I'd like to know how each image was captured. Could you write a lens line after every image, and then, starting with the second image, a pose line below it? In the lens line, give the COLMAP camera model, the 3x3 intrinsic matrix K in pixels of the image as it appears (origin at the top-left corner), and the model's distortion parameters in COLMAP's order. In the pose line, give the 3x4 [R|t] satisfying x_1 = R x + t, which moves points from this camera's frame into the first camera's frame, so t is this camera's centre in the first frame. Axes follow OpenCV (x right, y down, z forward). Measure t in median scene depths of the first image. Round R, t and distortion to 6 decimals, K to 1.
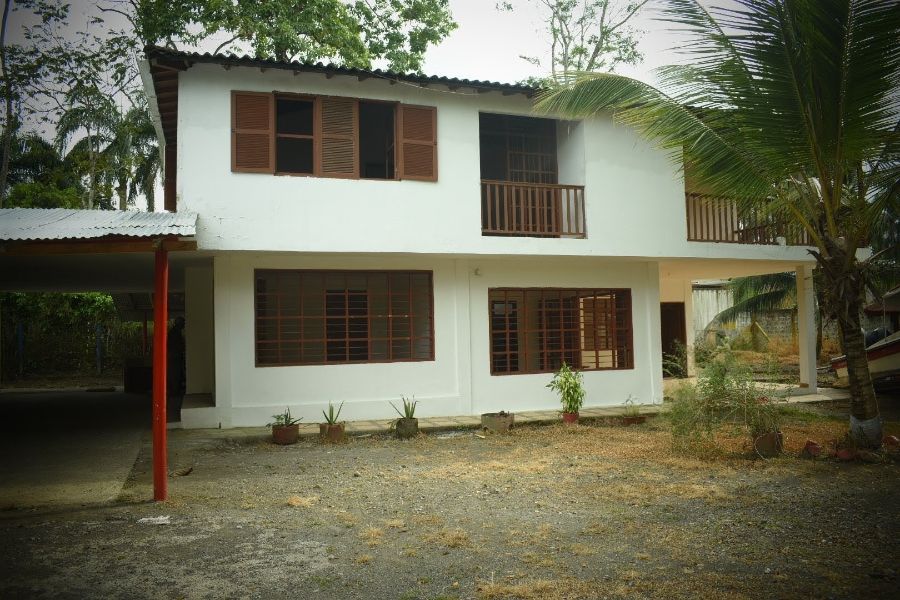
lens RADIAL K [[704.2, 0, 451.1], [0, 704.2, 303.8], [0, 0, 1]] dist [-0.089067, 0.015815]
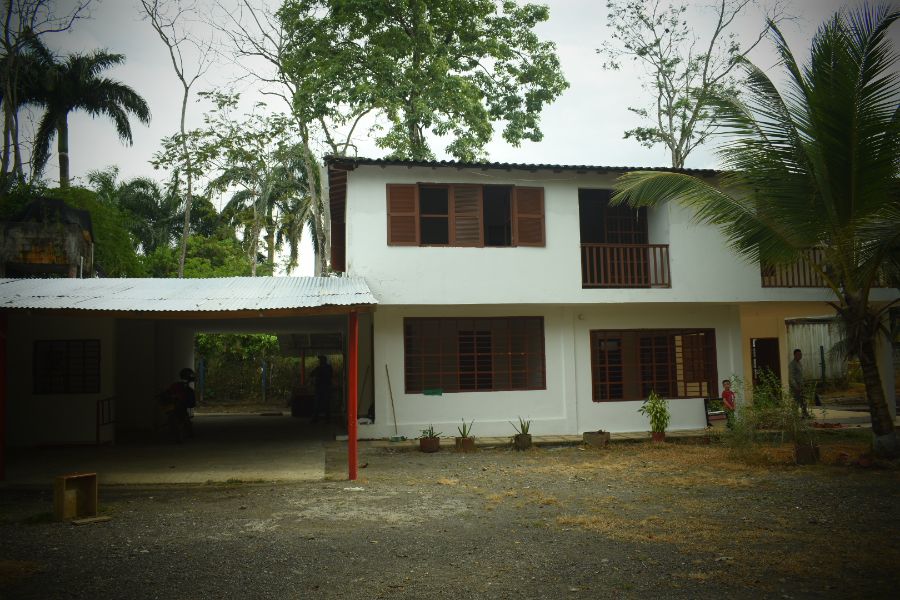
lens RADIAL K [[704.2, 0, 451.8], [0, 704.2, 293.5], [0, 0, 1]] dist [-0.089067, 0.015815]
pose [[0.984733, -0.017661, -0.173174, 0.029382], [0.006706, 0.997951, -0.063637, -0.009880], [0.173943, 0.061504, 0.982833, -0.242860]]
